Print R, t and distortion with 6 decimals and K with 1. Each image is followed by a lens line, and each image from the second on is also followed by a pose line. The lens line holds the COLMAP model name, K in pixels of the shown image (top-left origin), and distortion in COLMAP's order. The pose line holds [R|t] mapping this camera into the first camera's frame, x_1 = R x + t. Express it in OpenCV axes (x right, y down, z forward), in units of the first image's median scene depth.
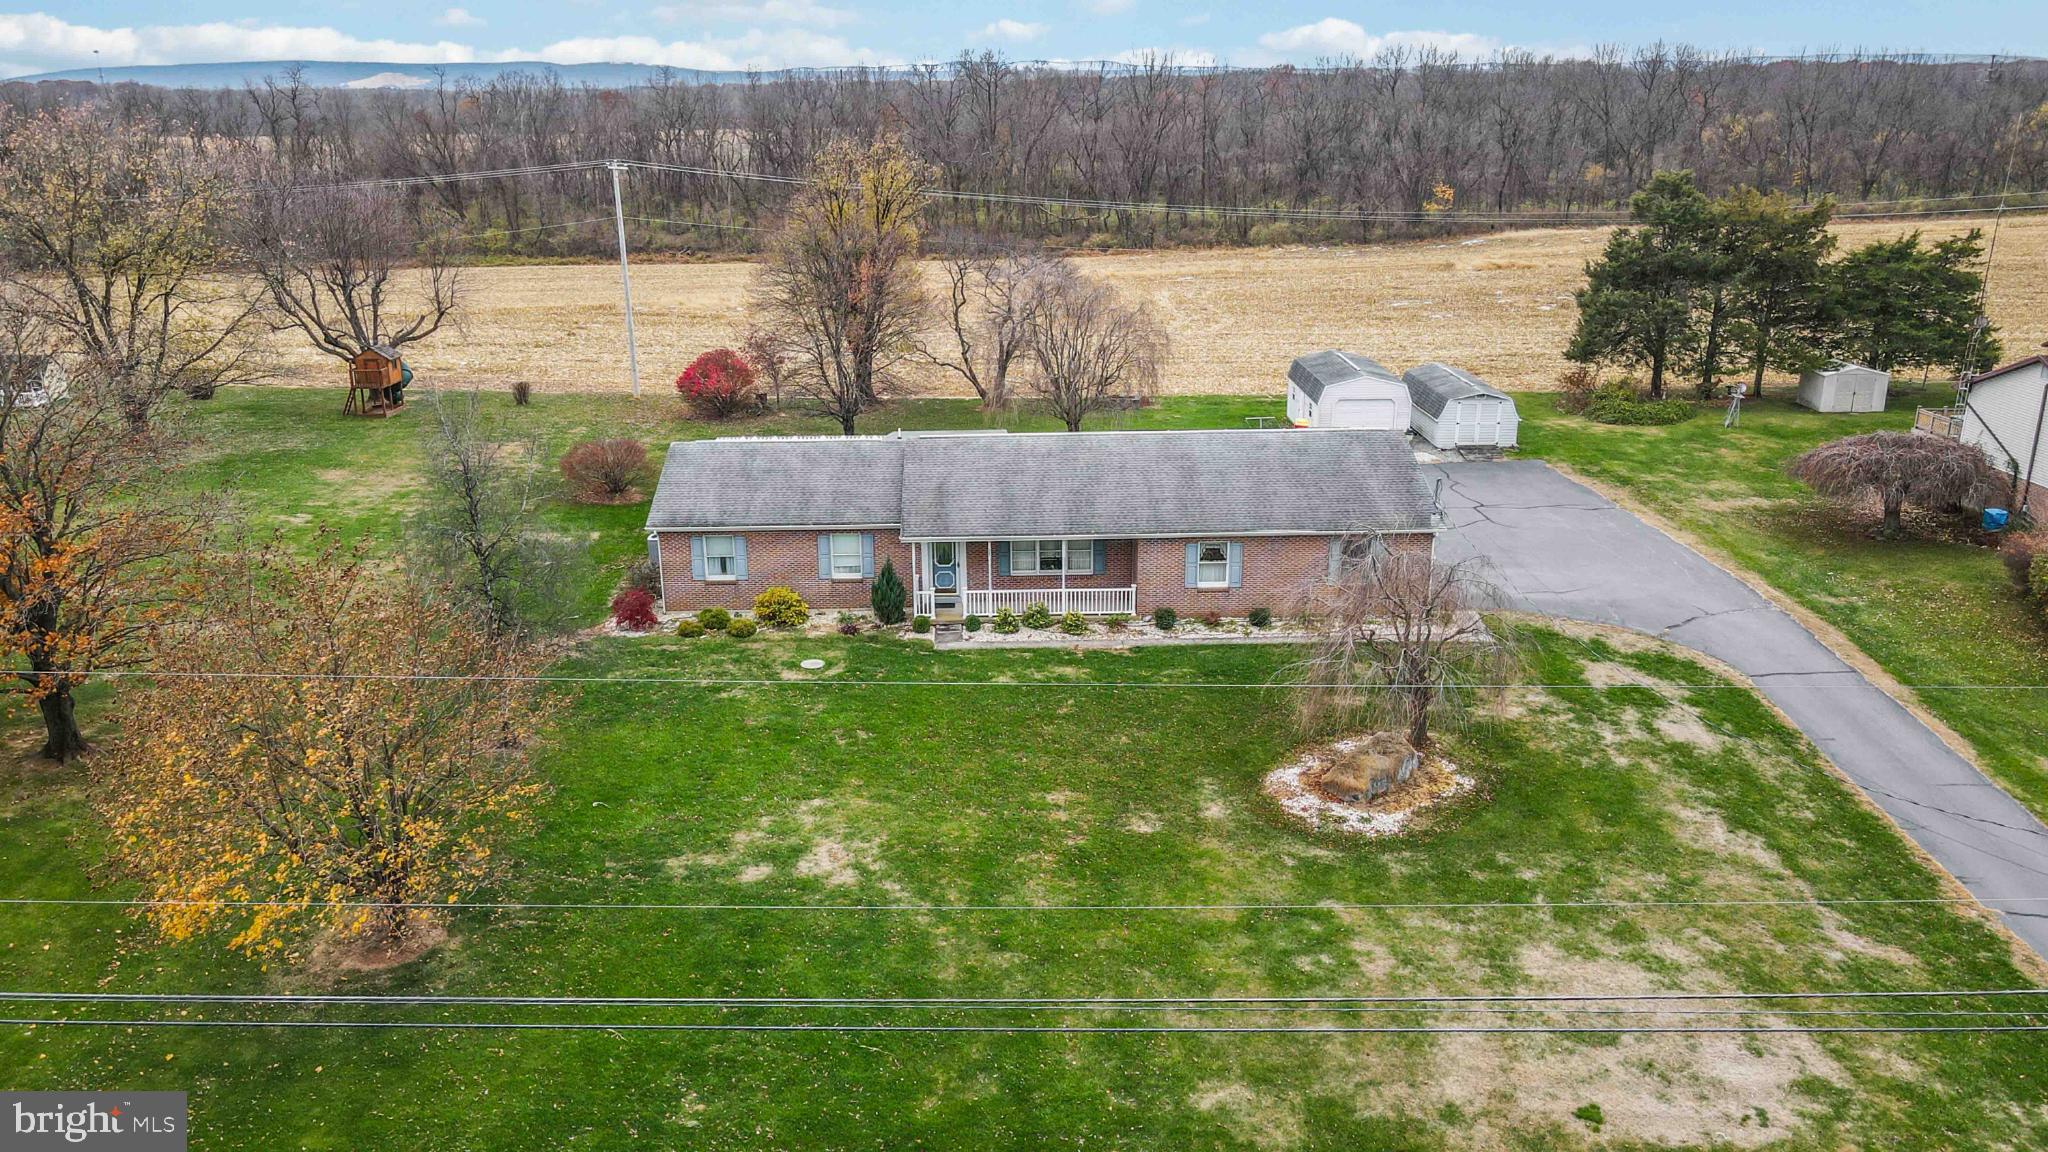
lens RADIAL K [[1531.2, 0, 1024.0], [0, 1531.2, 576.0], [0, 0, 1]] dist [-0.006451, 0.000504]
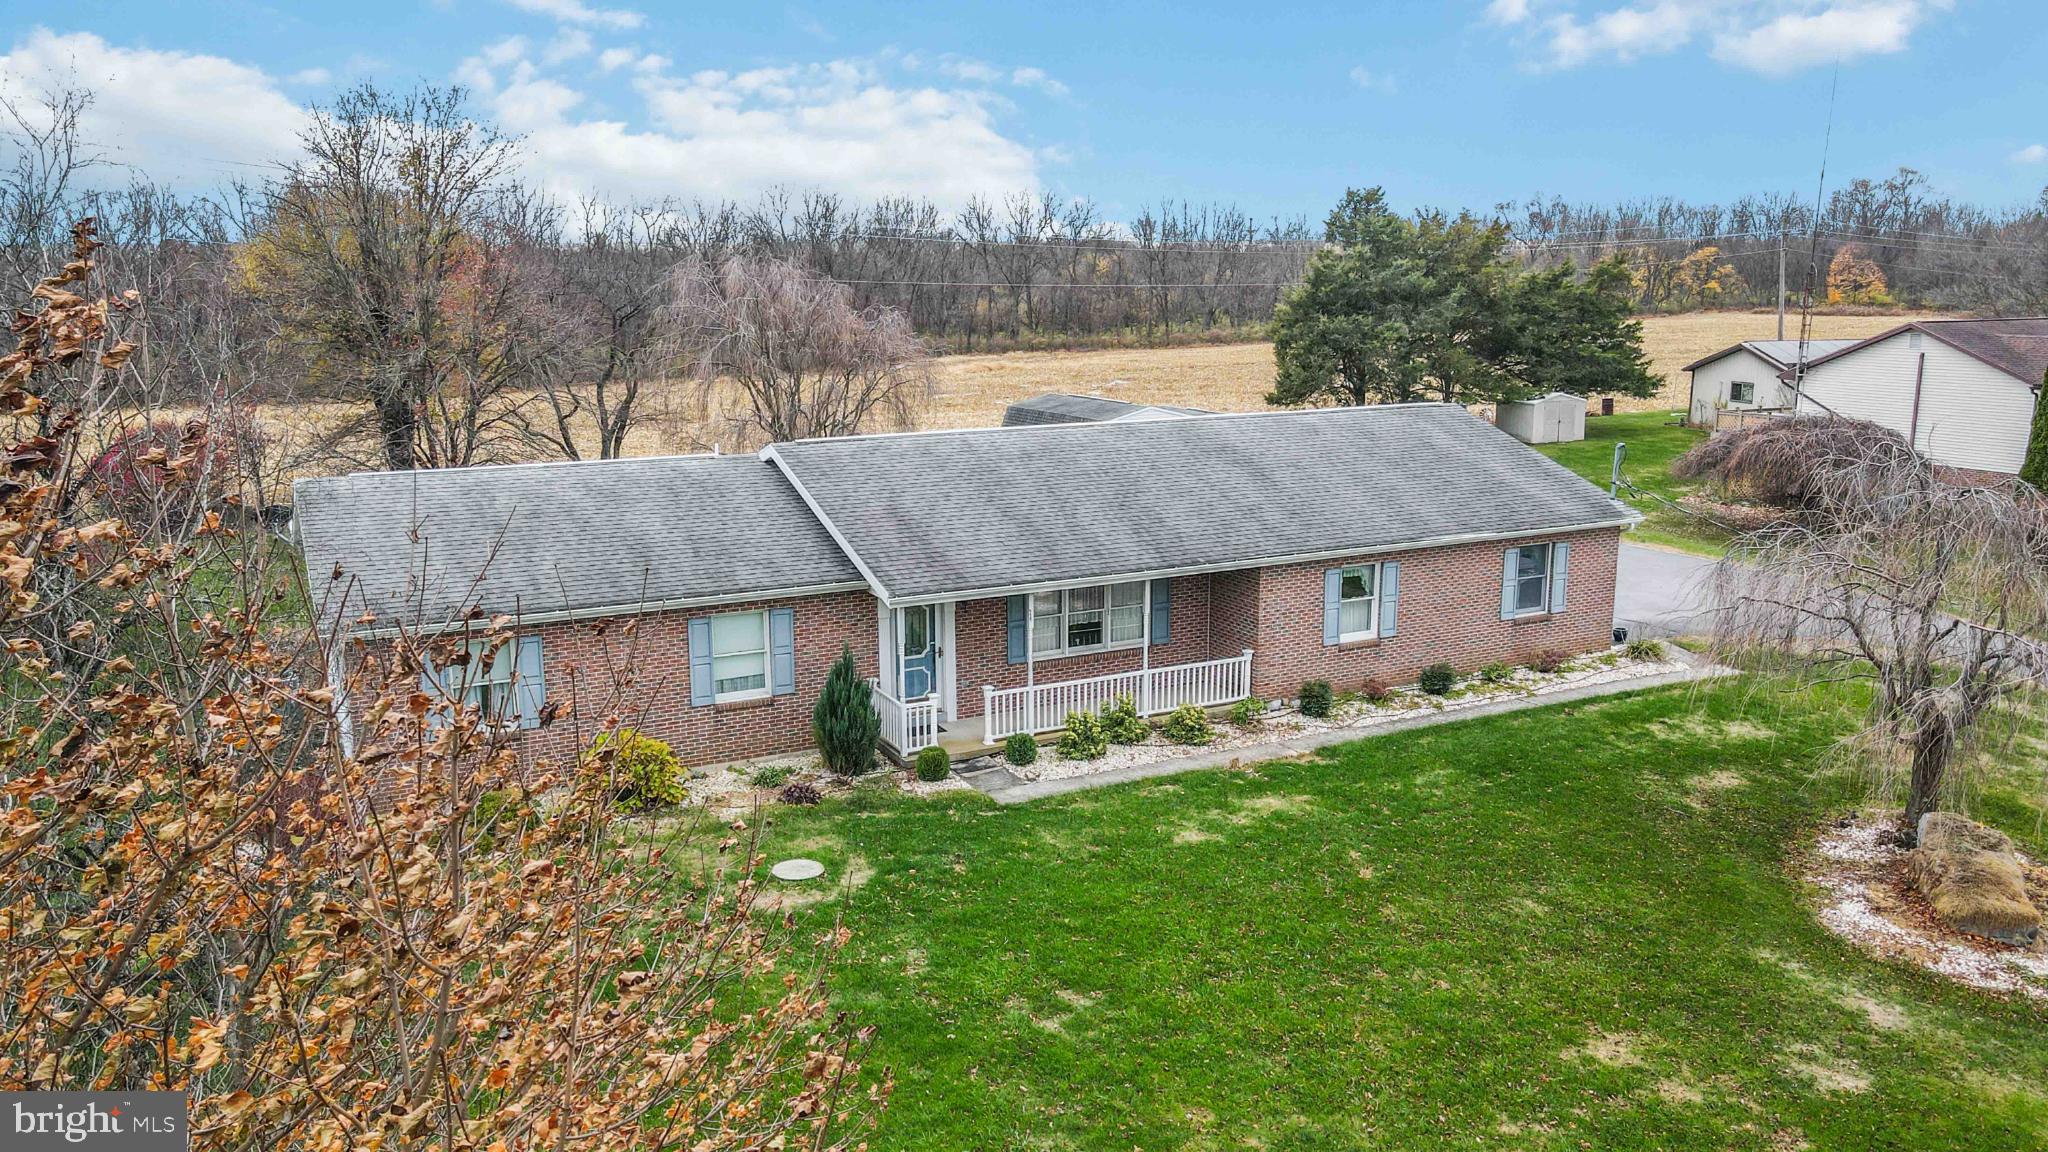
lens RADIAL K [[1531.2, 0, 1024.0], [0, 1531.2, 576.0], [0, 0, 1]] dist [-0.006451, 0.000504]
pose [[0.904758, -0.082527, 0.417854, -0.246635], [0.129693, 0.987842, -0.085716, 0.016877], [-0.405700, 0.131745, 0.904462, 0.505688]]
